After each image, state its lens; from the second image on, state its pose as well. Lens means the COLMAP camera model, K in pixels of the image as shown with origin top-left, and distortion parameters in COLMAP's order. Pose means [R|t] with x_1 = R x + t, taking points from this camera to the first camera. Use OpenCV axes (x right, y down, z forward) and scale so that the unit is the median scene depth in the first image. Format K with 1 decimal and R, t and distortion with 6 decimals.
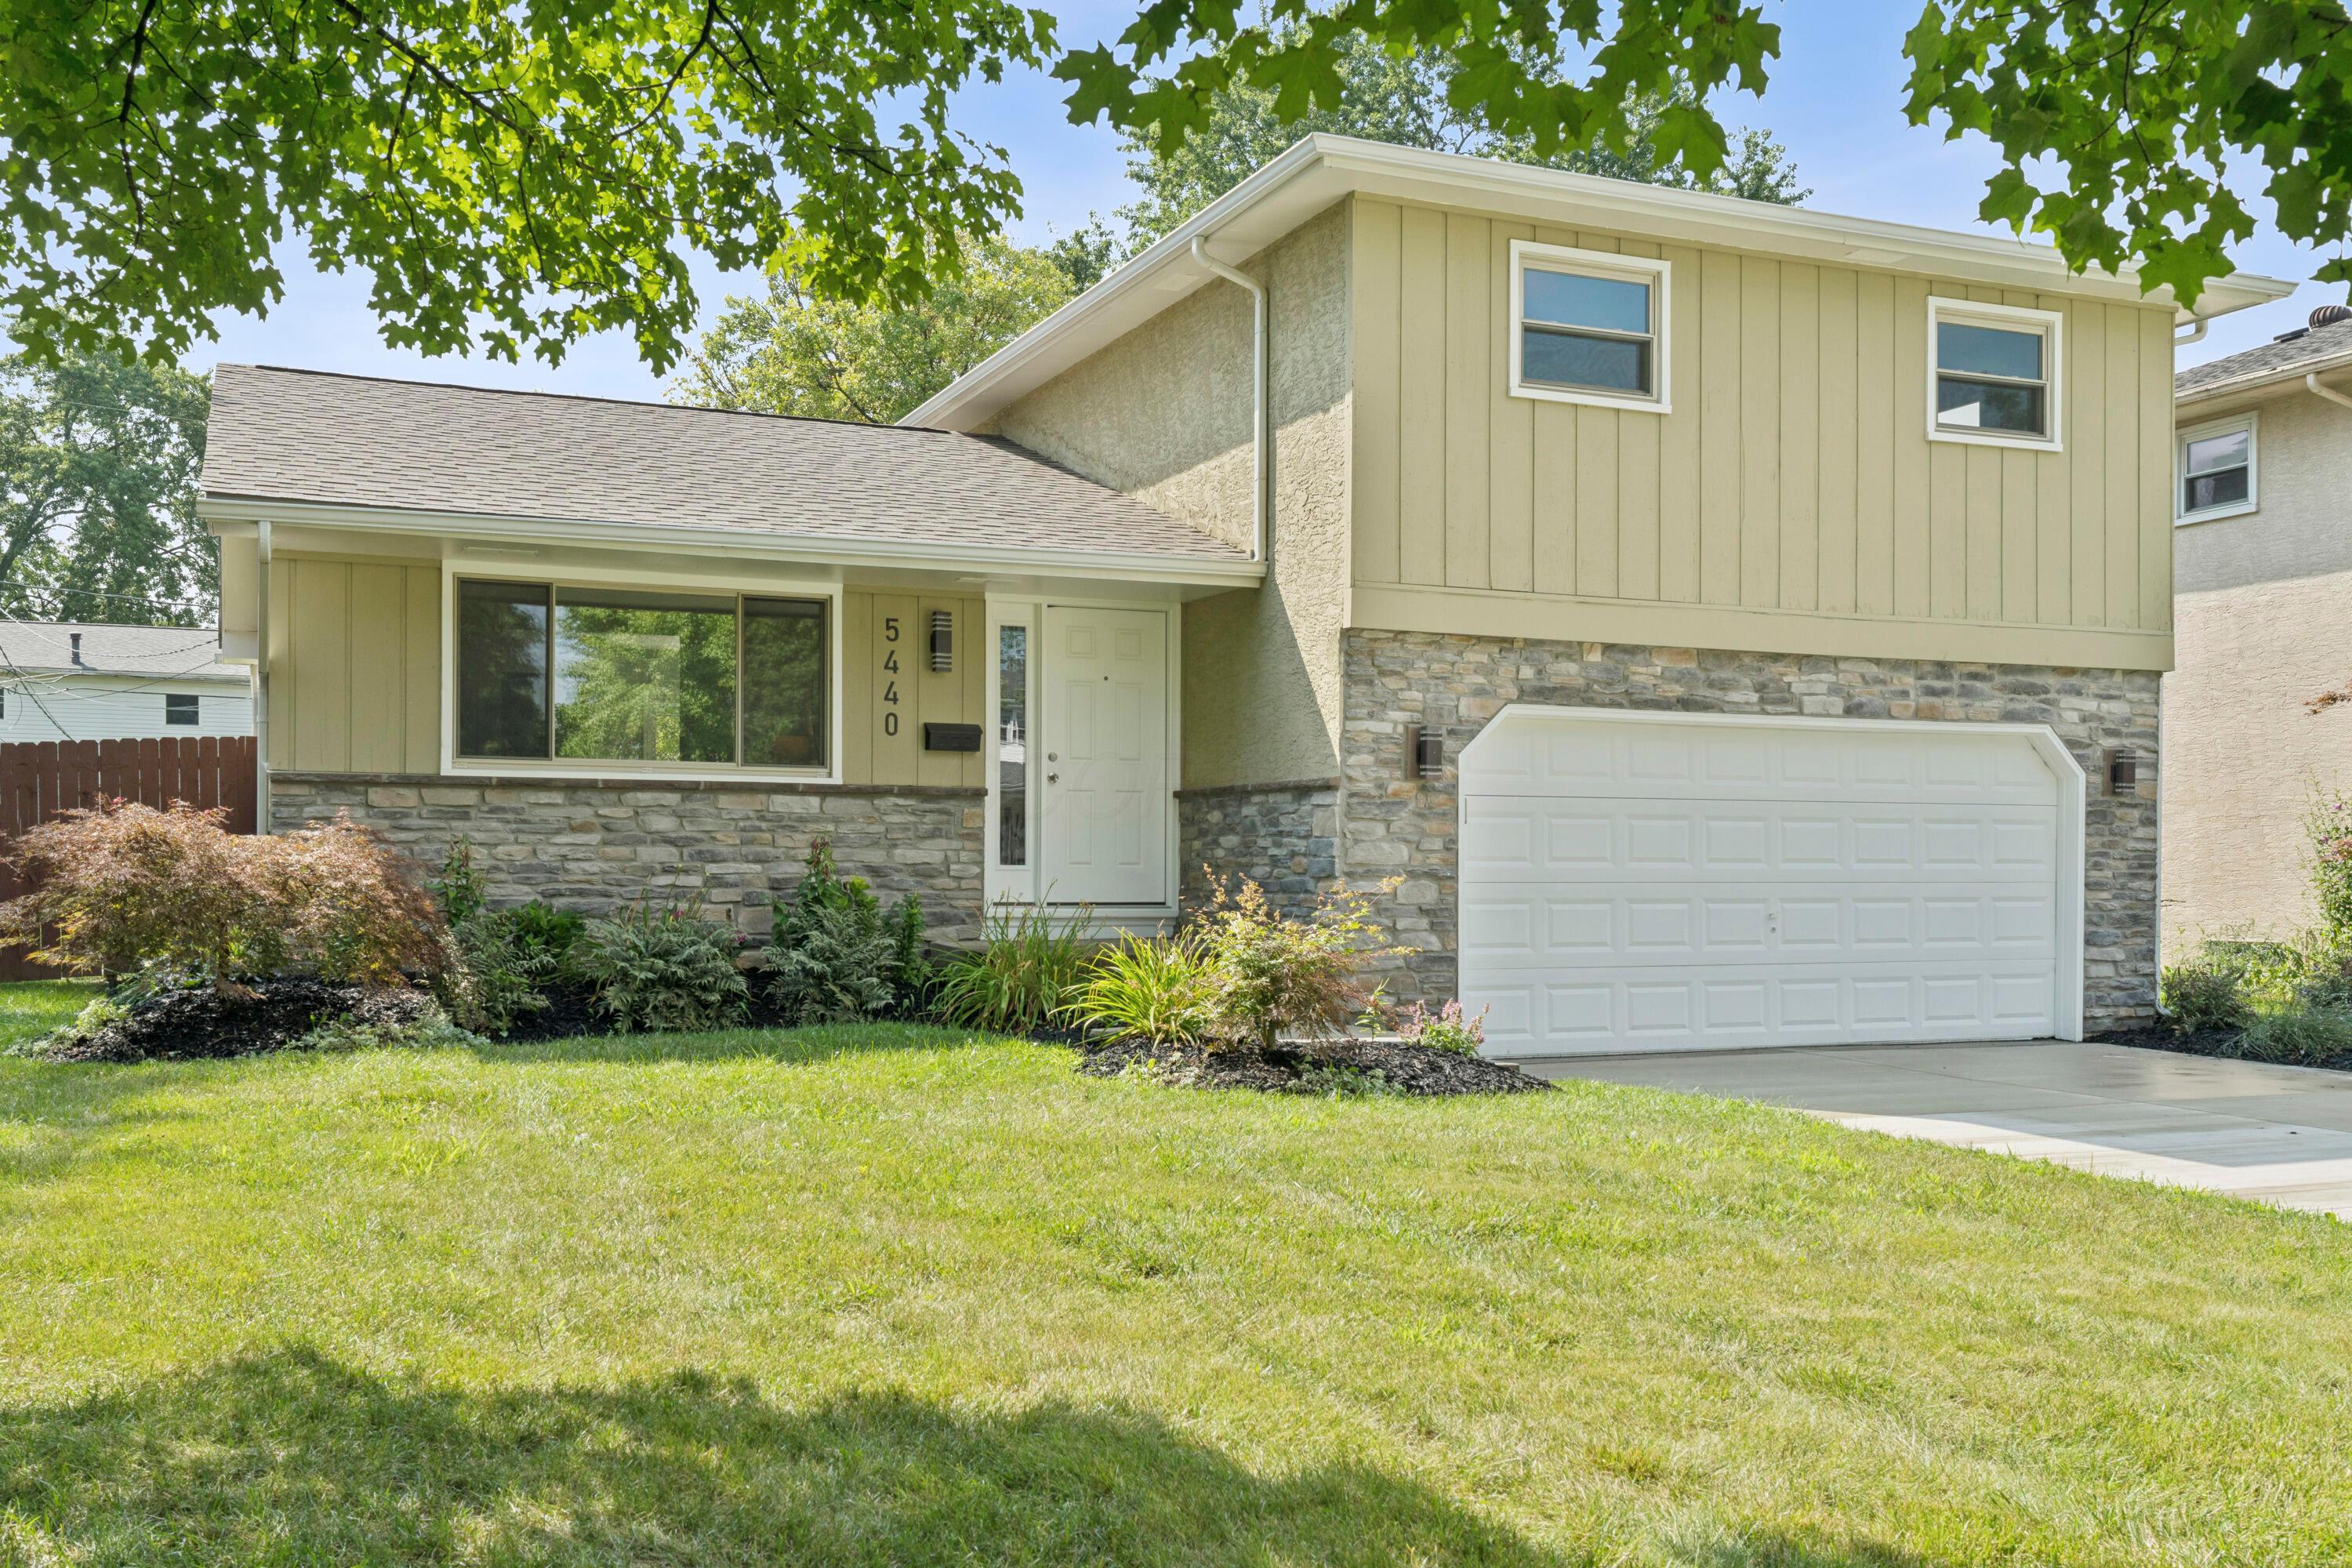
lens RADIAL K [[2169.9, 0, 1178.5], [0, 2169.9, 805.3], [0, 0, 1]] dist [0.018677, 0.000000]
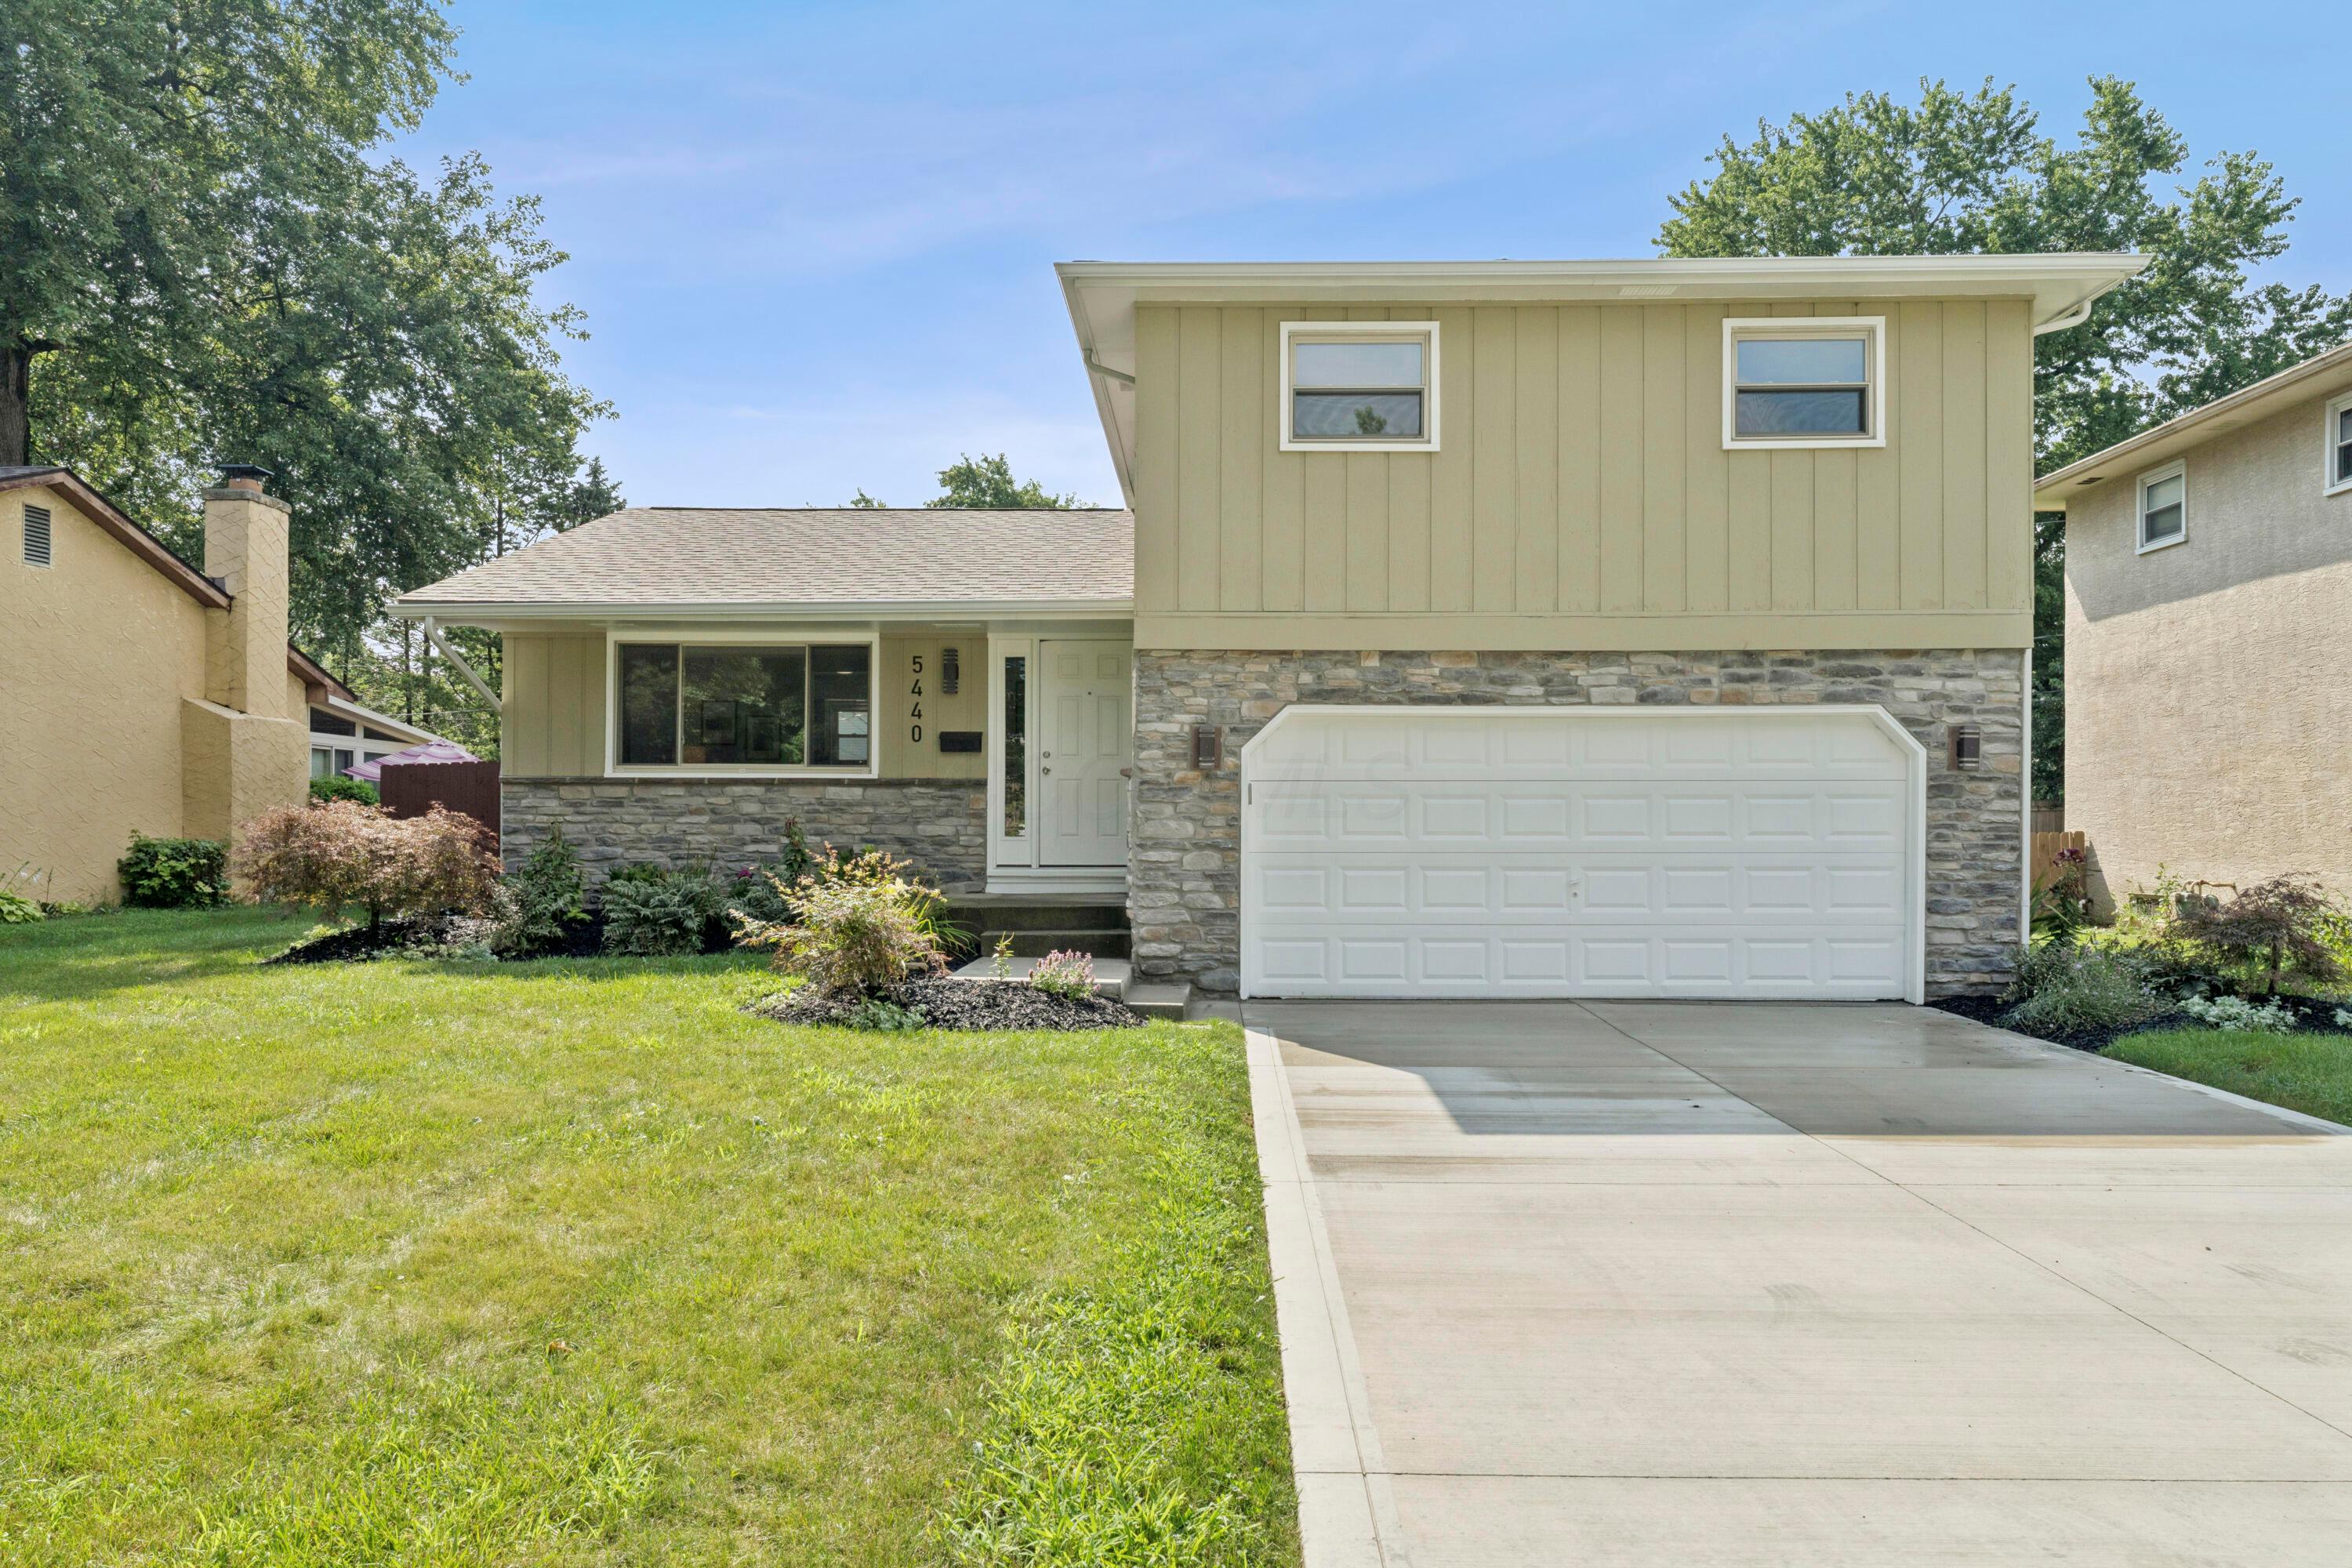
lens RADIAL K [[1608.8, 0, 1173.8], [0, 1608.8, 773.0], [0, 0, 1]] dist [0.004547, 0.001848]
pose [[0.905886, -0.015838, -0.423226, 0.448478], [0.014045, 0.999874, -0.007356, -0.002909], [0.423289, 0.000719, 0.905995, 0.152721]]
